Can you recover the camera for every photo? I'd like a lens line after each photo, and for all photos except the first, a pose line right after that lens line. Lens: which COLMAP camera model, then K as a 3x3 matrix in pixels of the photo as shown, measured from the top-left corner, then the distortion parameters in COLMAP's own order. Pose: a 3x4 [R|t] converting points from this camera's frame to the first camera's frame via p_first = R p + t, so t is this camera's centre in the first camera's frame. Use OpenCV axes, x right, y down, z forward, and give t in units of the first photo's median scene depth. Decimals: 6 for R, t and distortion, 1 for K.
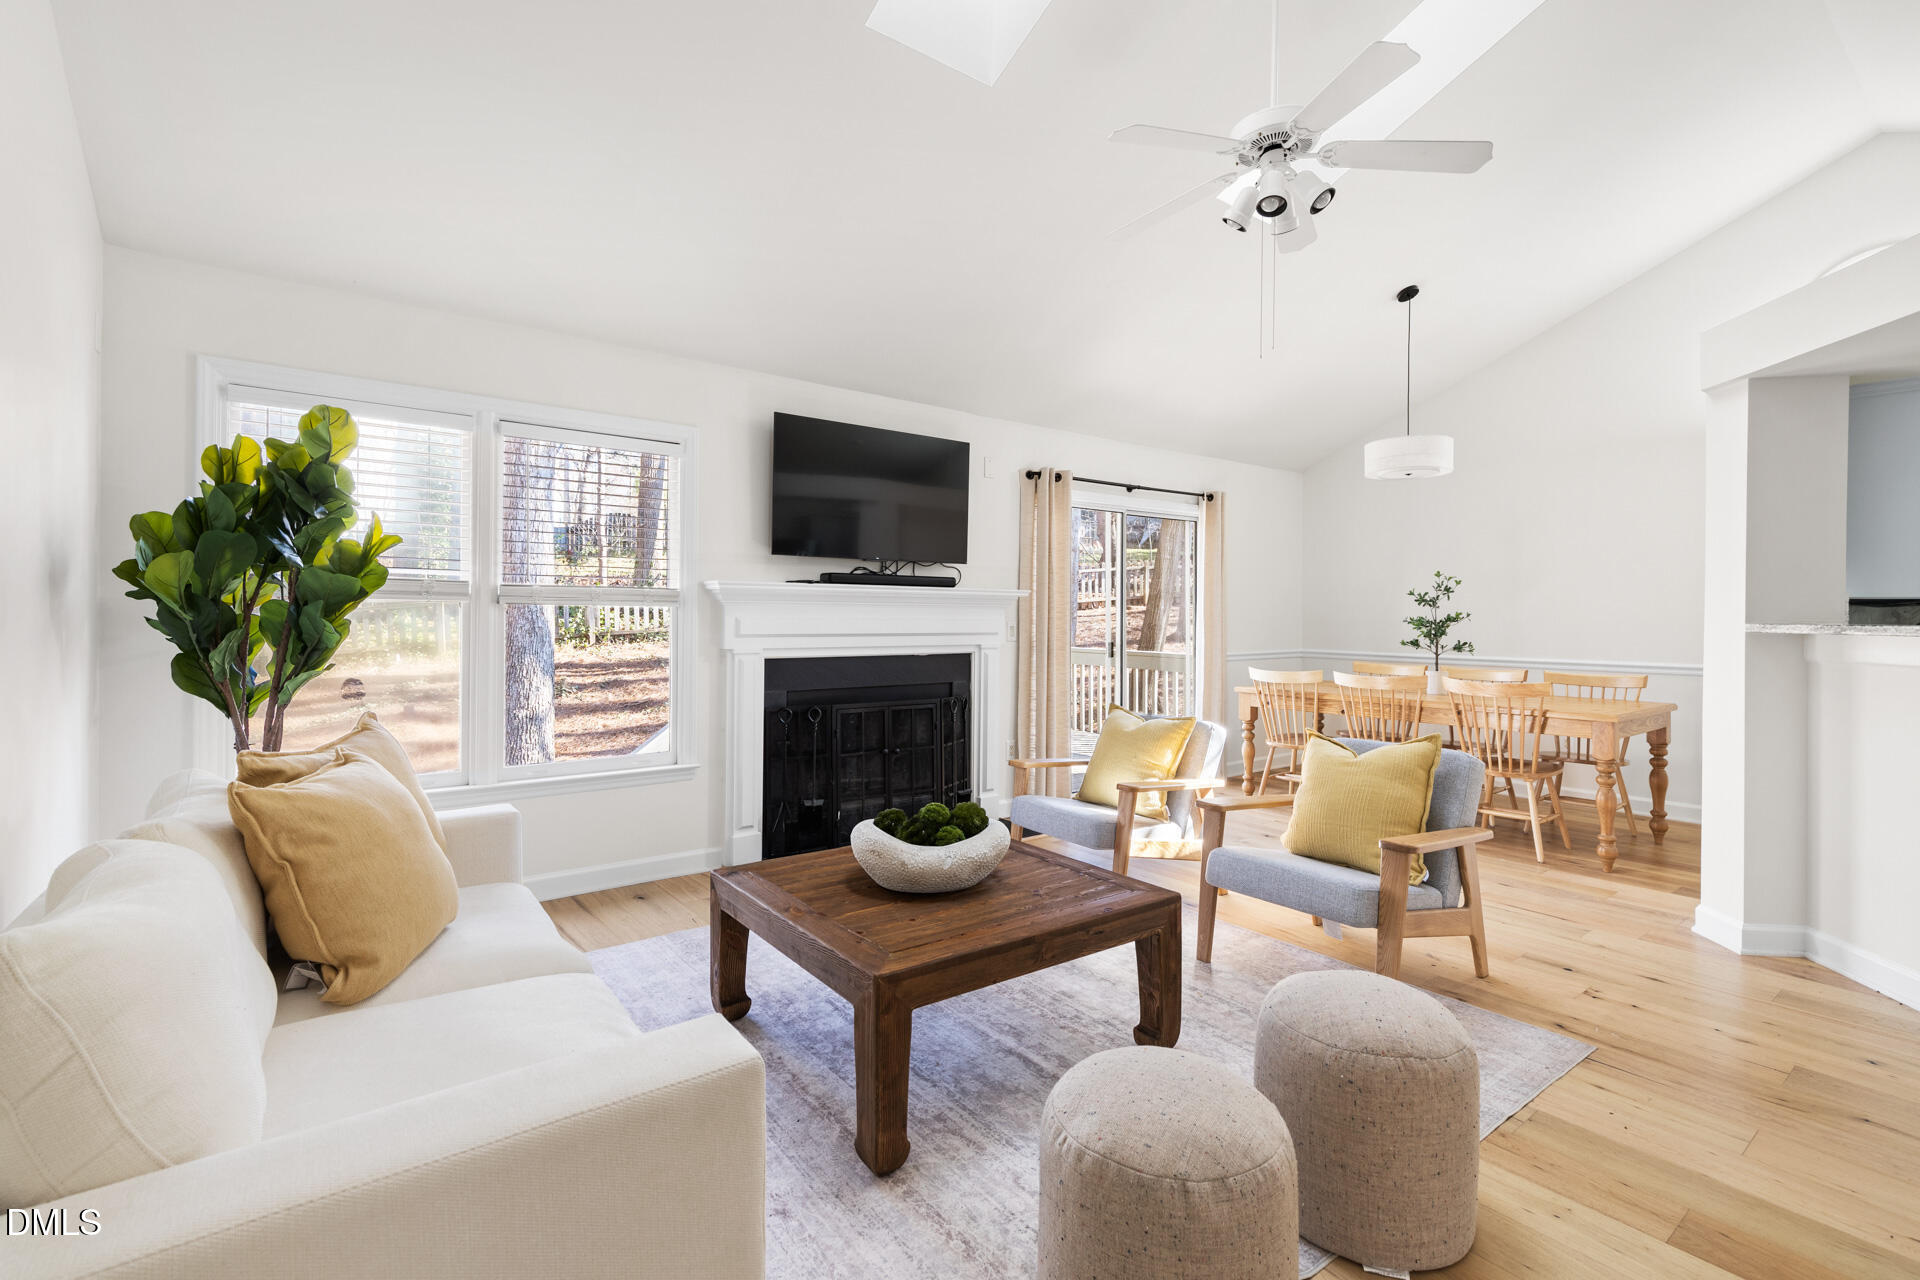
lens RADIAL K [[868.9, 0, 961.9], [0, 868.9, 619.2], [0, 0, 1]] dist [0.002057, -0.000064]
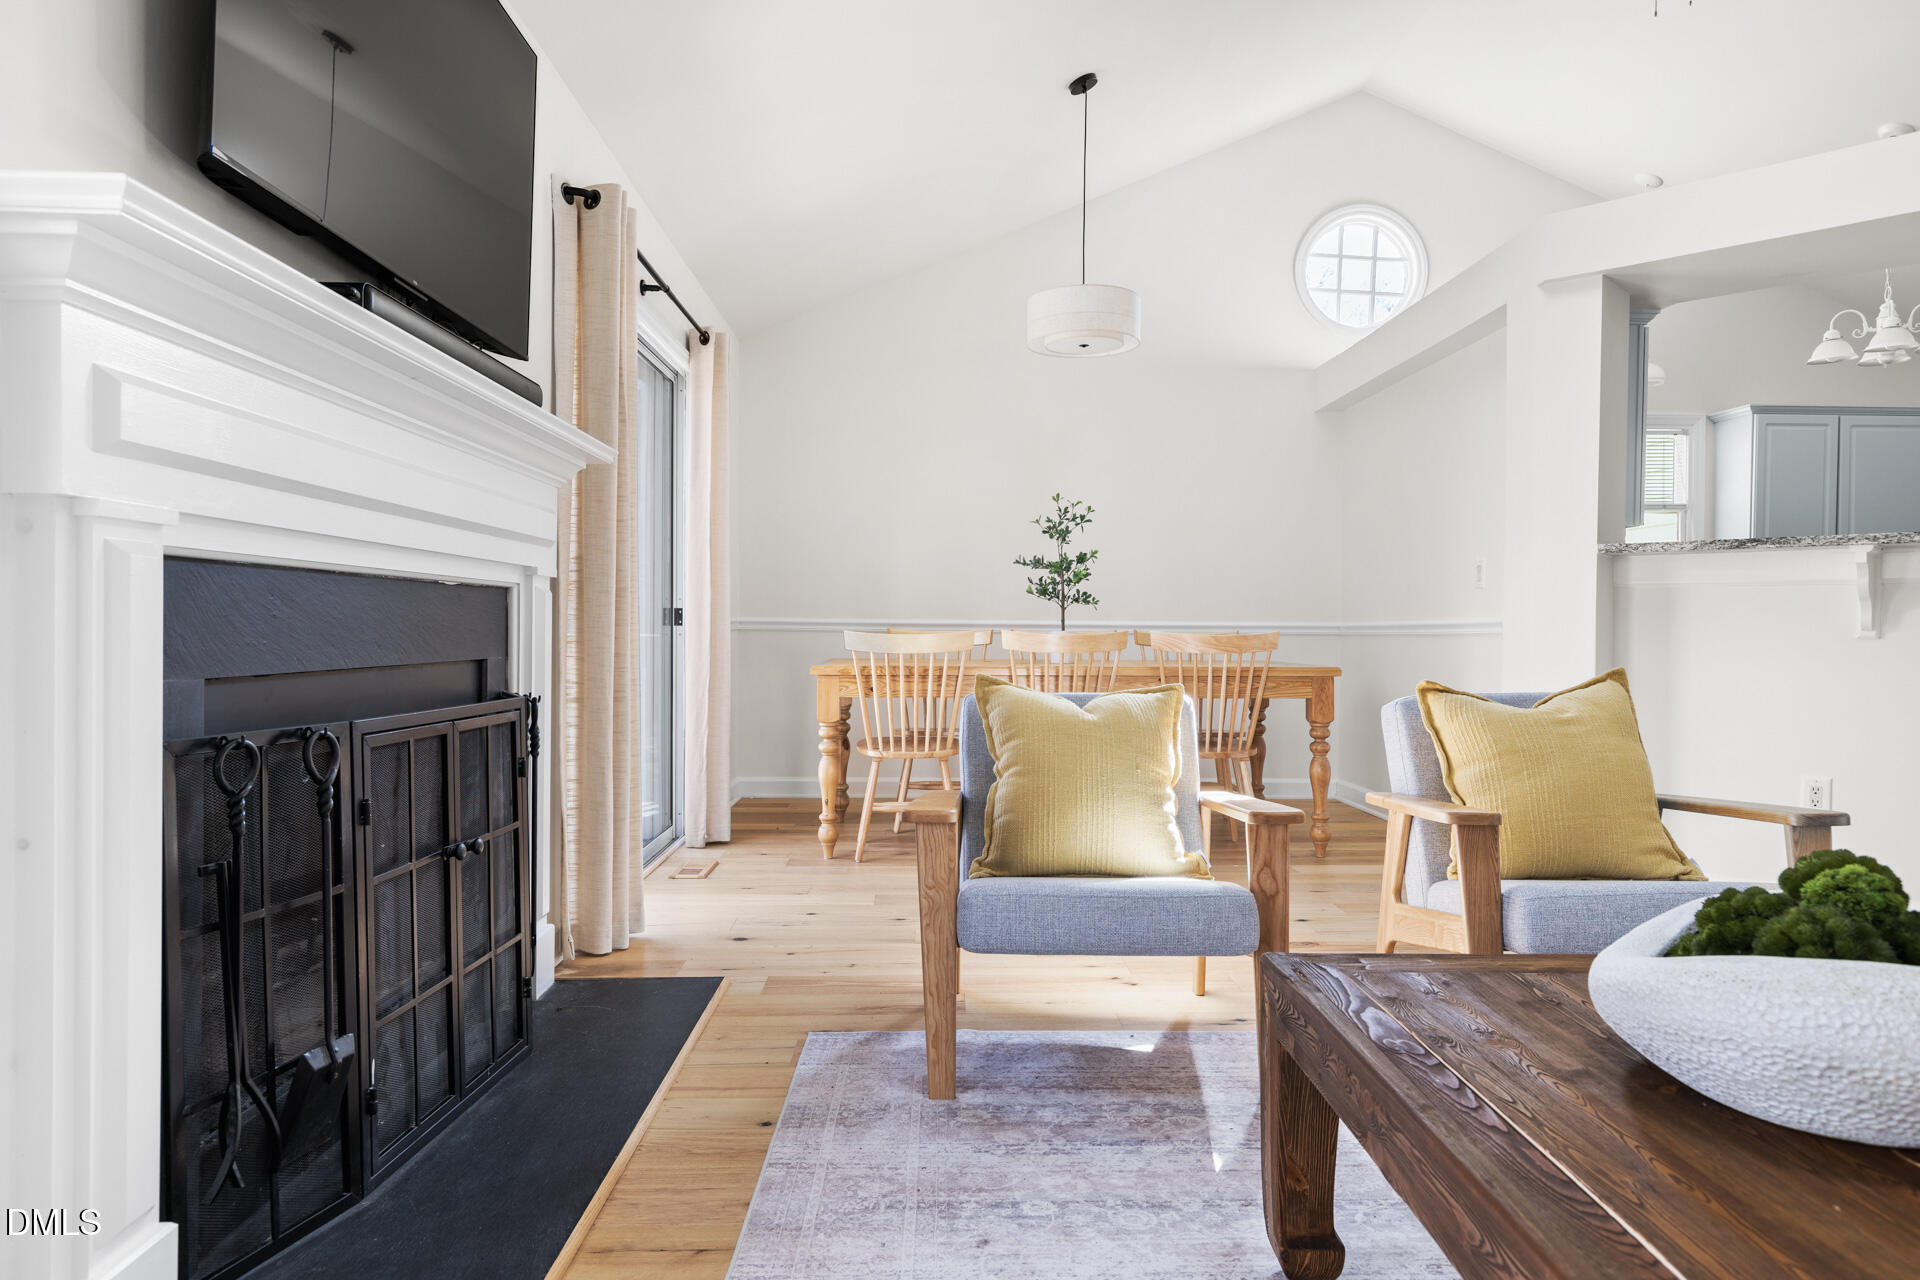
lens RADIAL K [[1198.6, 0, 960.0], [0, 1198.6, 640.0], [0, 0, 1]] dist [0.005555, 0.000310]
pose [[0.585383, -0.009522, 0.810701, -0.335090], [-0.001083, 0.999921, 0.012526, 0.059524], [-0.810756, -0.008210, 0.585327, 0.529599]]
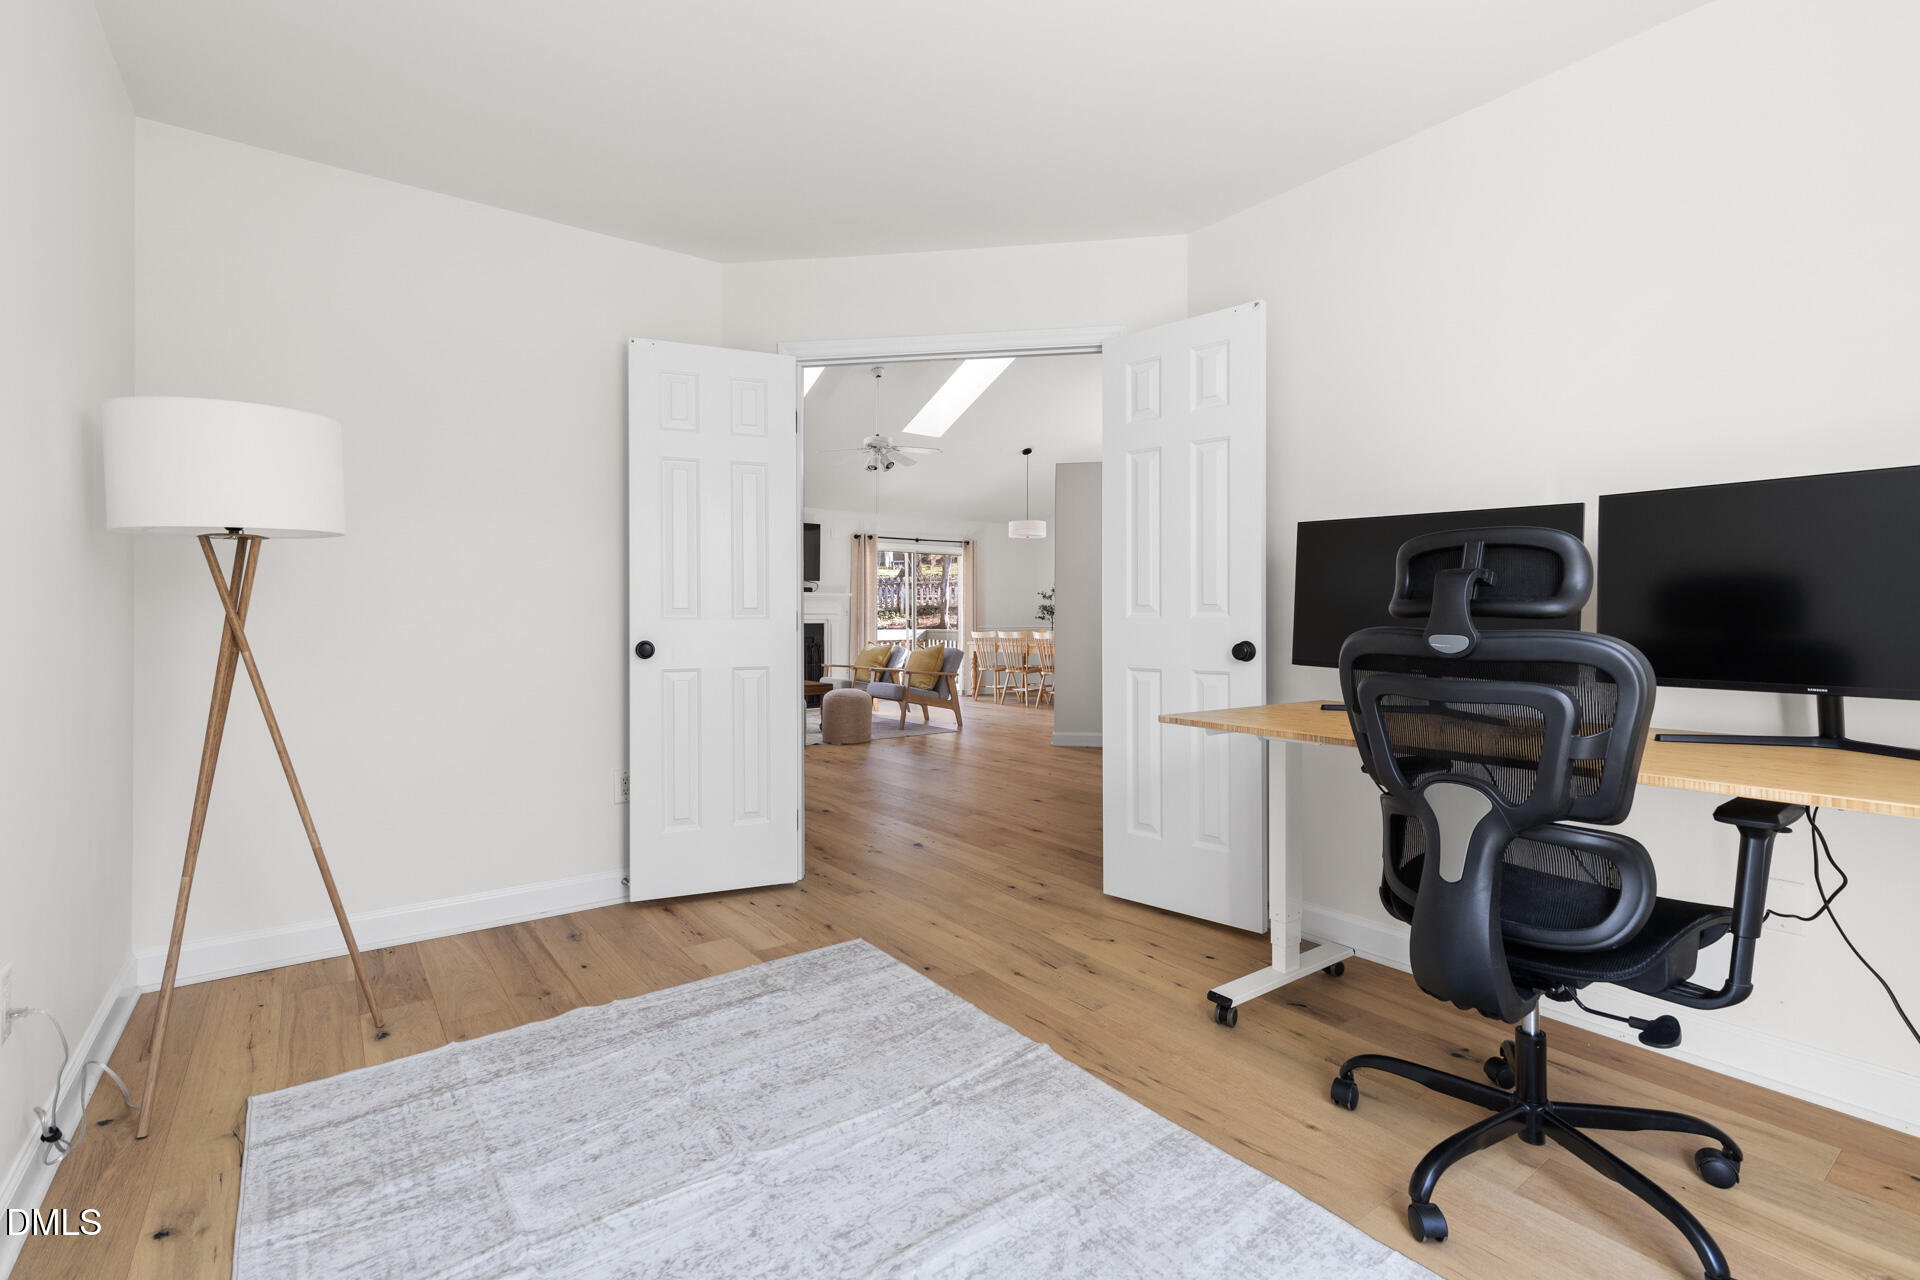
lens RADIAL K [[868.9, 0, 961.9], [0, 868.9, 619.2], [0, 0, 1]] dist [0.002057, -0.000064]
pose [[0.999774, -0.005929, -0.020399, 0.406364], [0.005853, 0.999976, -0.003807, 0.041690], [0.020421, 0.003687, 0.999785, -1.143995]]
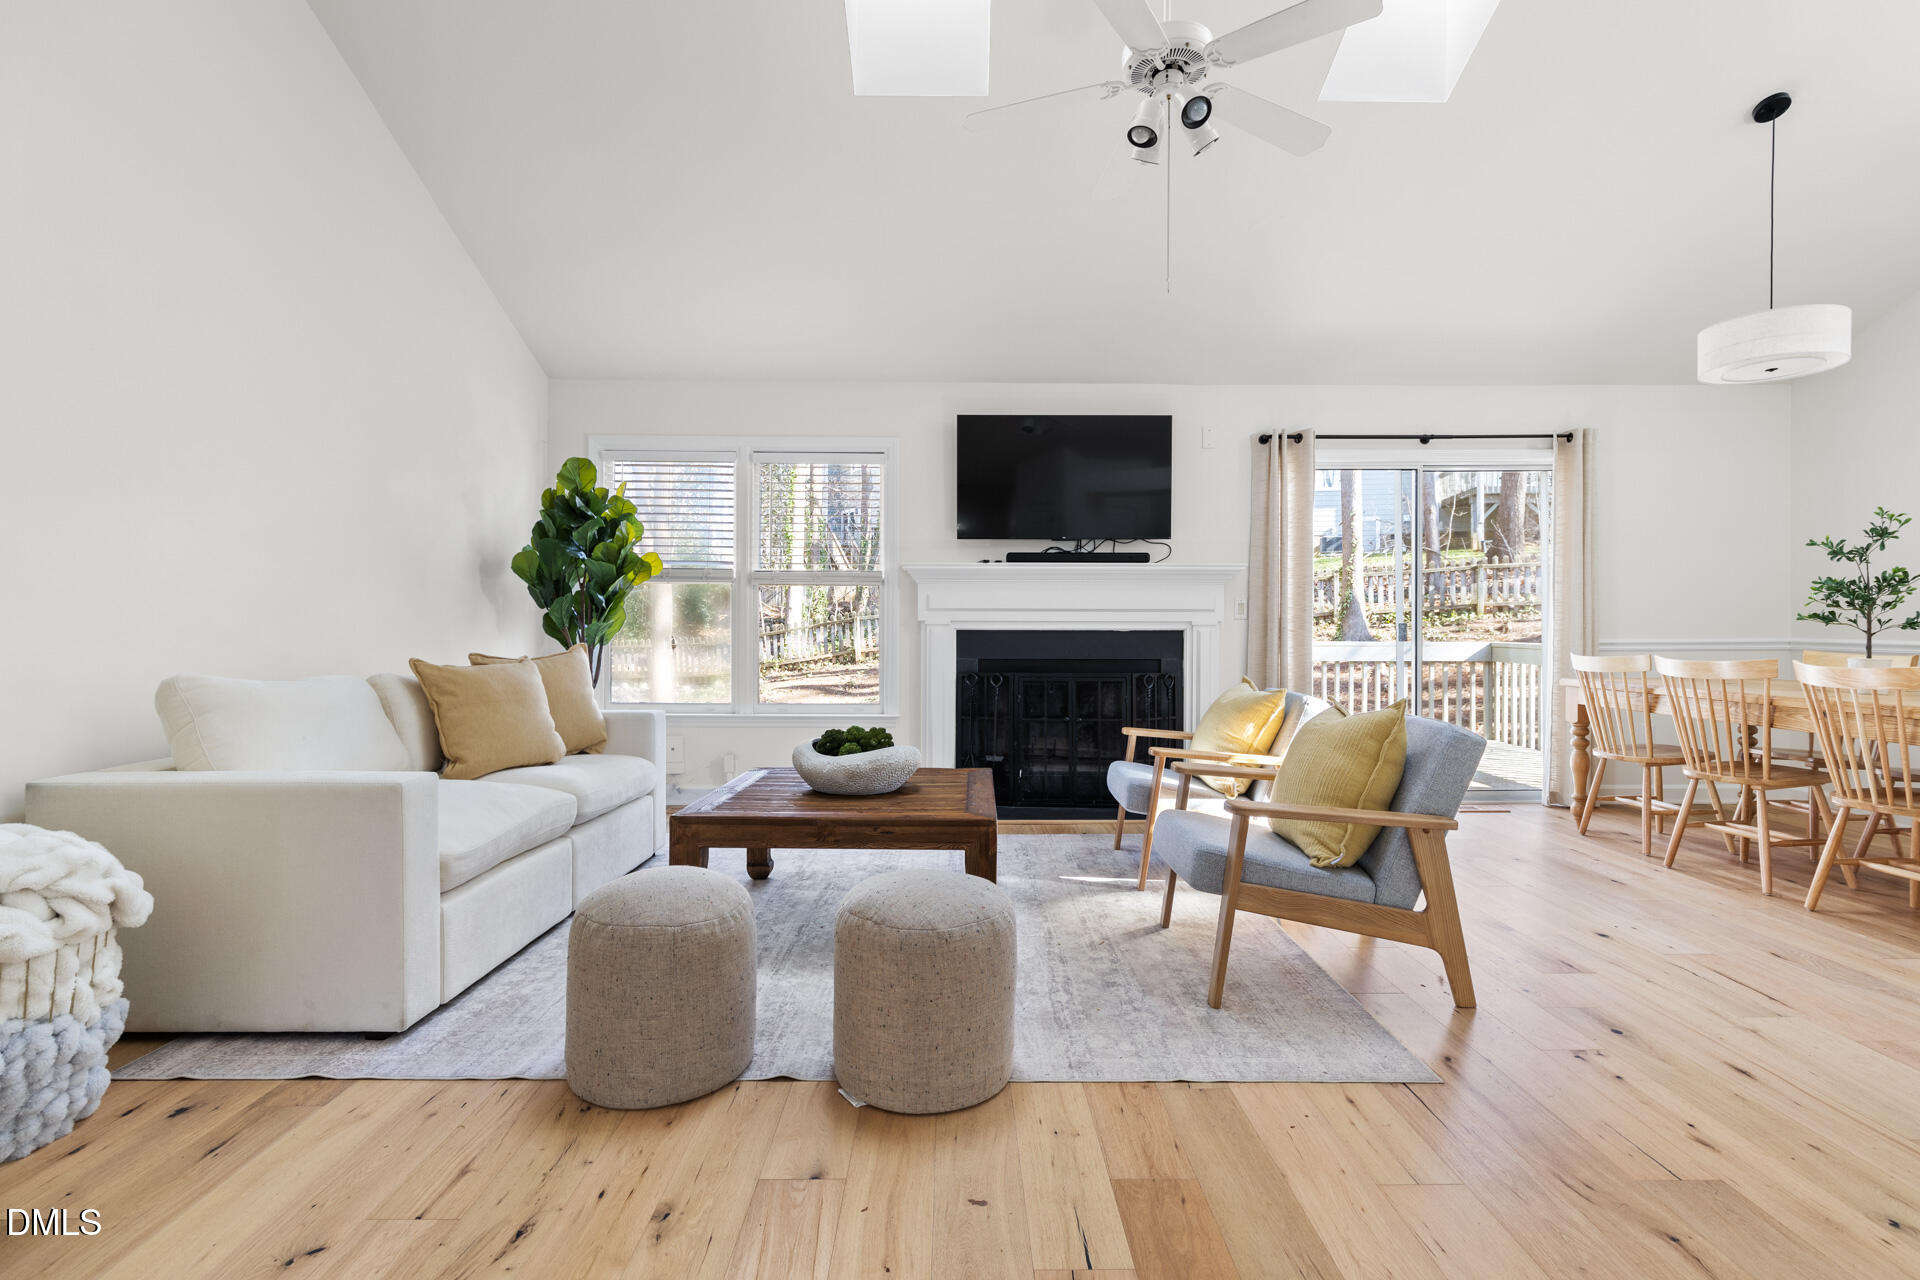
lens RADIAL K [[903.3, 0, 957.8], [0, 903.3, 631.9], [0, 0, 1]] dist [-0.001880, 0.000128]
pose [[0.797095, 0.000672, -0.603854, 0.442588], [0.000431, 0.999998, 0.001682, 0.041132], [0.603854, -0.001601, 0.797093, 0.040570]]
